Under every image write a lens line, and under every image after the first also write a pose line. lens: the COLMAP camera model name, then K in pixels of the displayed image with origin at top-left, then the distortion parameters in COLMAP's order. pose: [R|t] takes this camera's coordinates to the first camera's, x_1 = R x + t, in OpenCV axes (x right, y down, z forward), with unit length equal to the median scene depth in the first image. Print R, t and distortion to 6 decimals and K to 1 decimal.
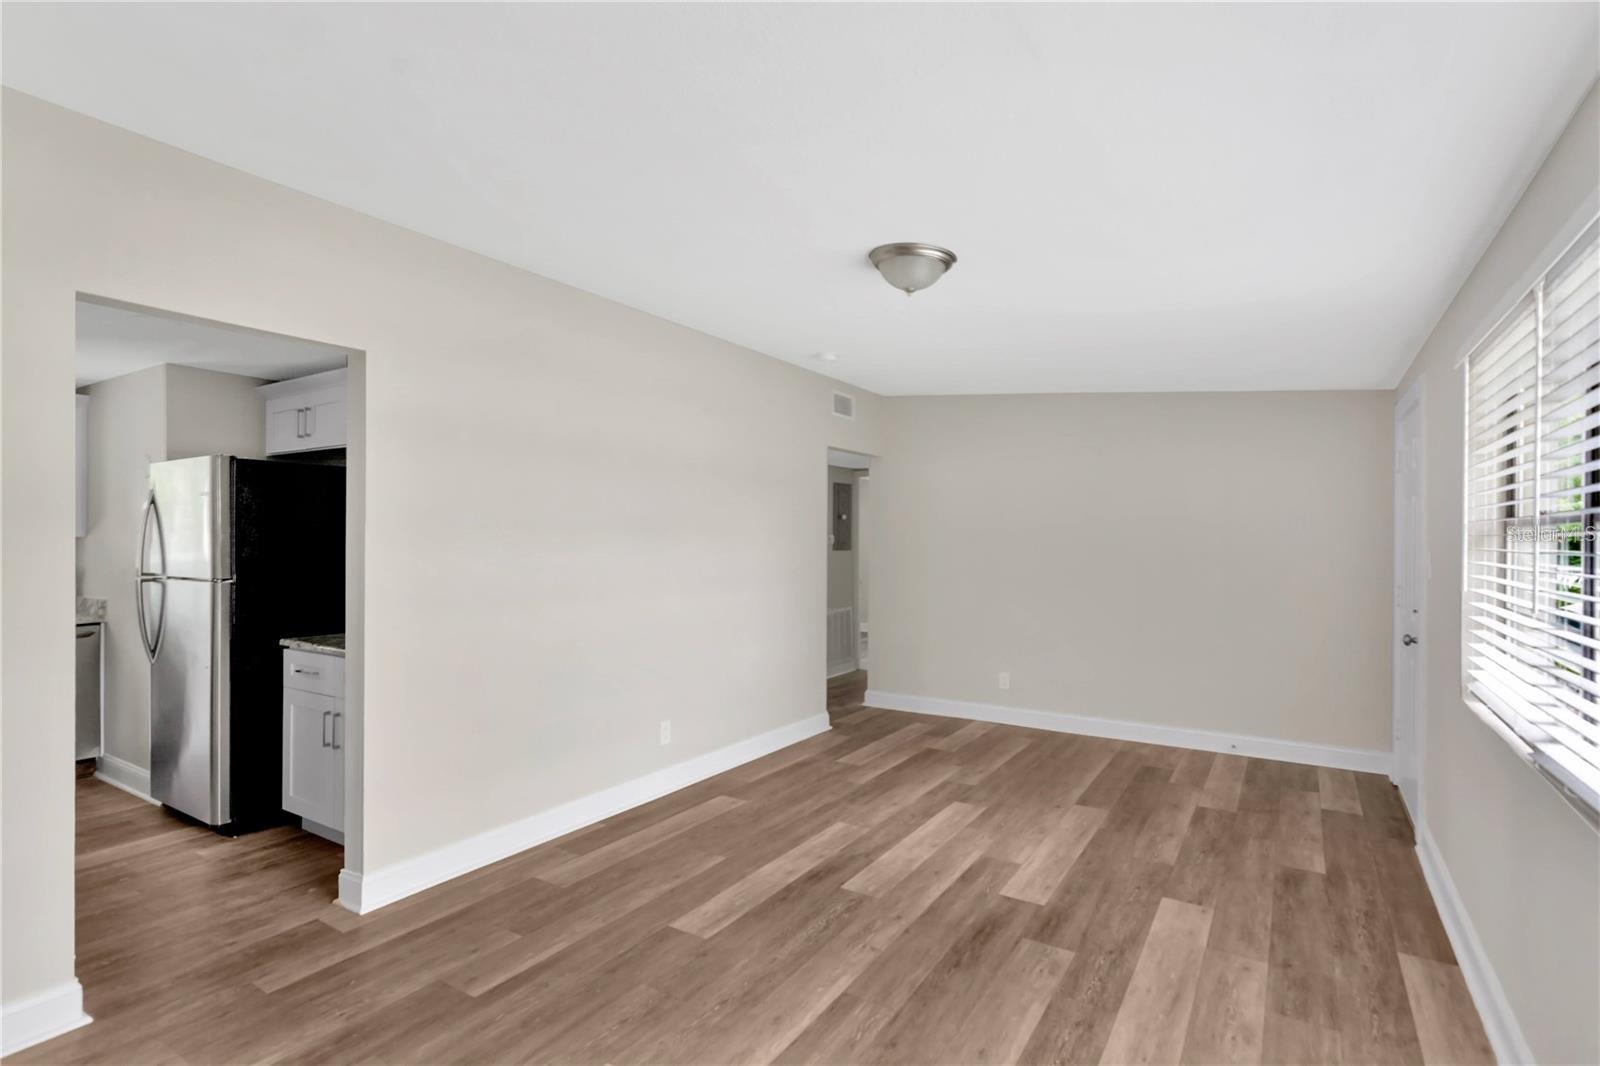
lens RADIAL K [[779.4, 0, 801.2], [0, 779.4, 542.8], [0, 0, 1]] dist [0.000757, 0.002034]
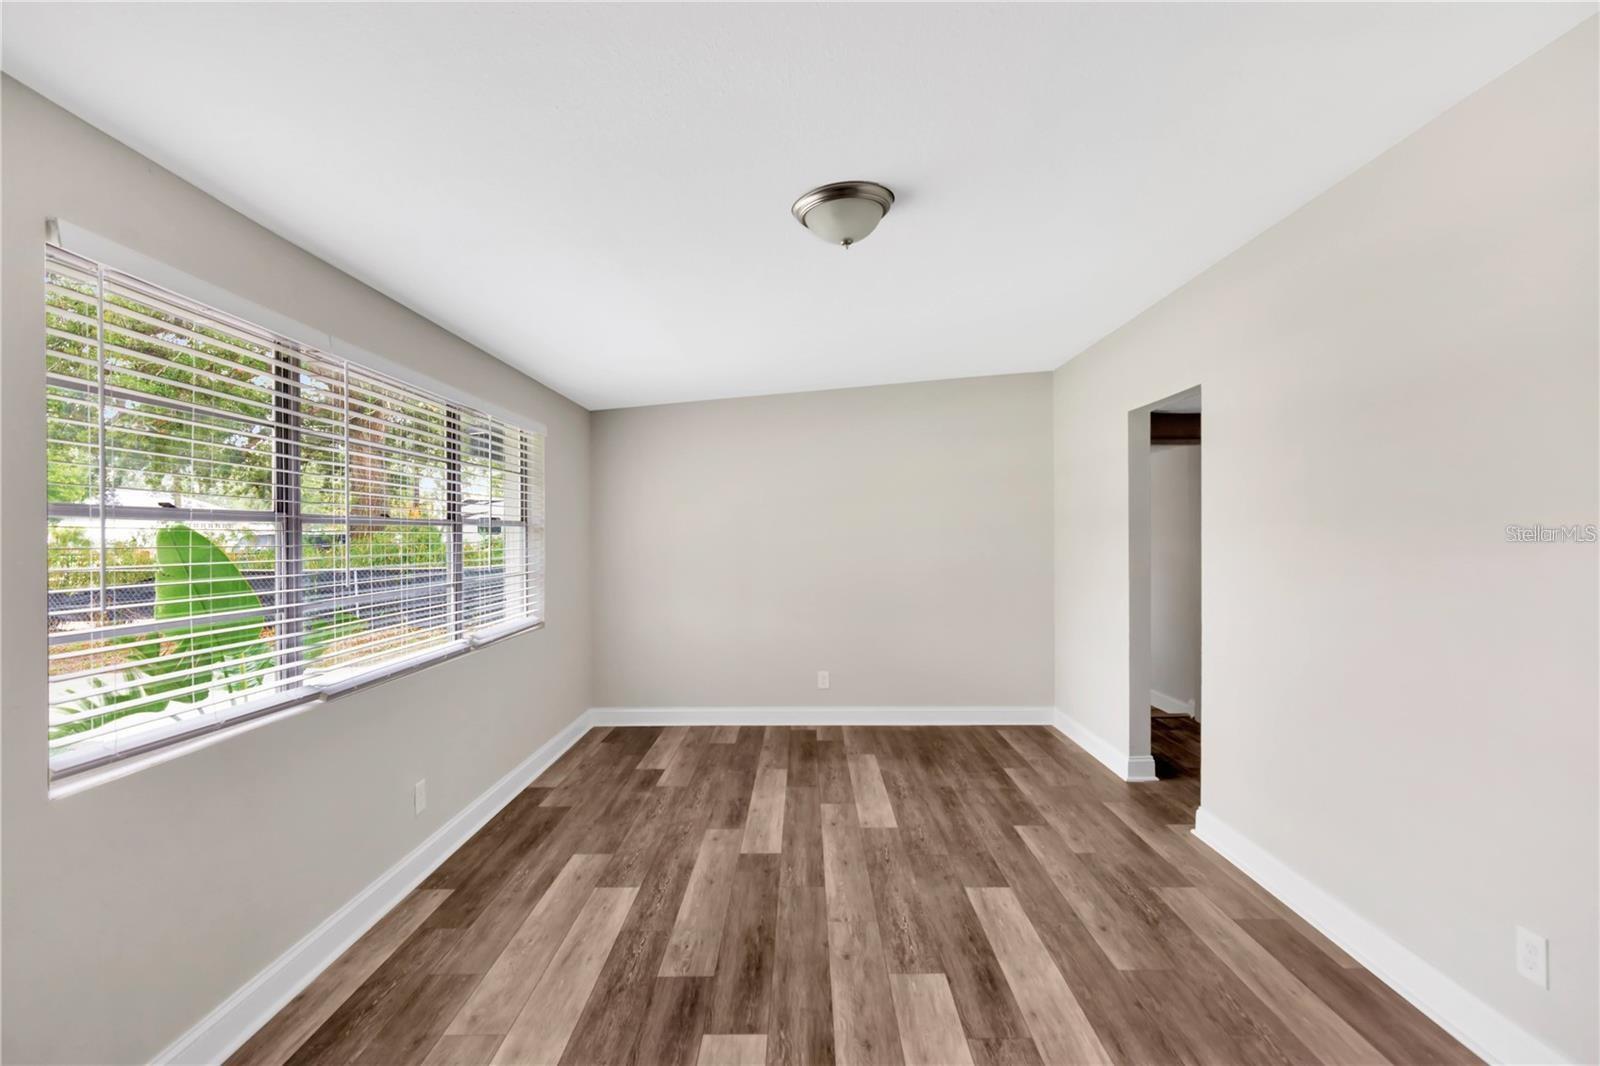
lens RADIAL K [[779.4, 0, 795.8], [0, 779.4, 539.2], [0, 0, 1]] dist [0.000757, 0.002034]
pose [[-0.848855, 0.001053, -0.528625, 0.631611], [-0.002526, 0.999979, 0.006047, -0.004490], [0.528620, 0.006468, -0.848834, 1.682794]]
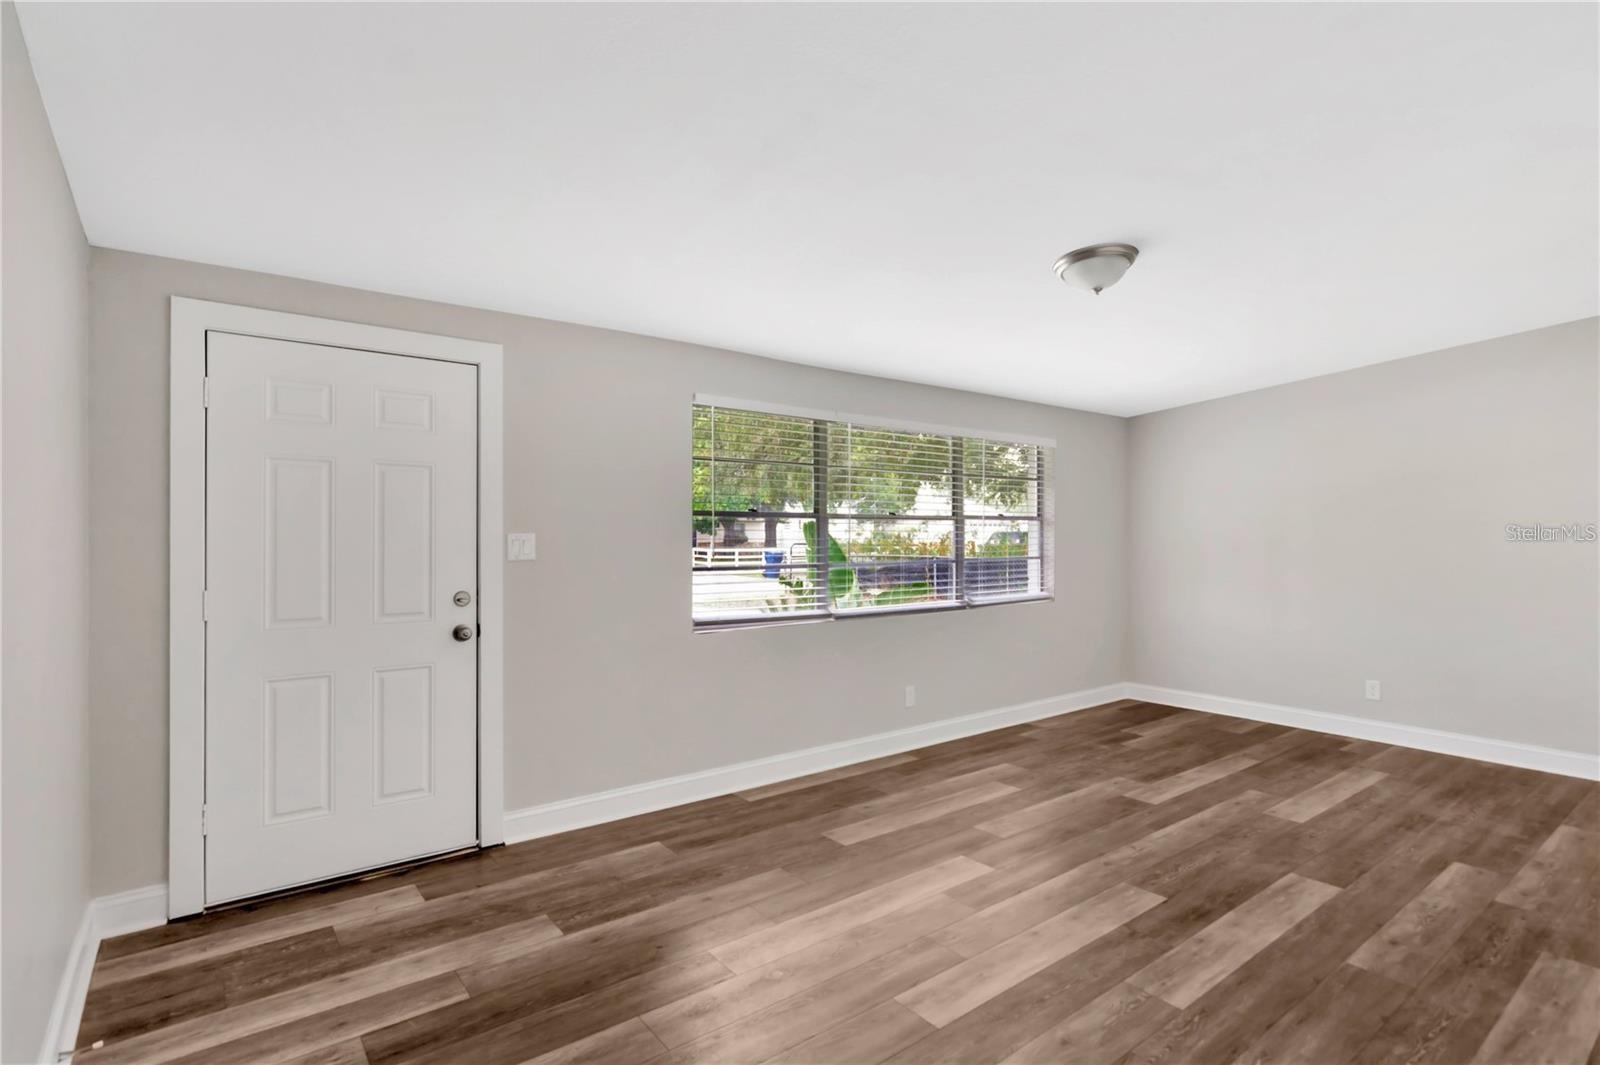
lens RADIAL K [[779.4, 0, 802.0], [0, 779.4, 530.9], [0, 0, 1]] dist [0.000757, 0.002034]
pose [[-0.941074, -0.004602, 0.338170, 0.155757], [-0.004309, 0.999989, 0.001617, 0.006784], [-0.338174, 0.000064, -0.941084, 2.134762]]
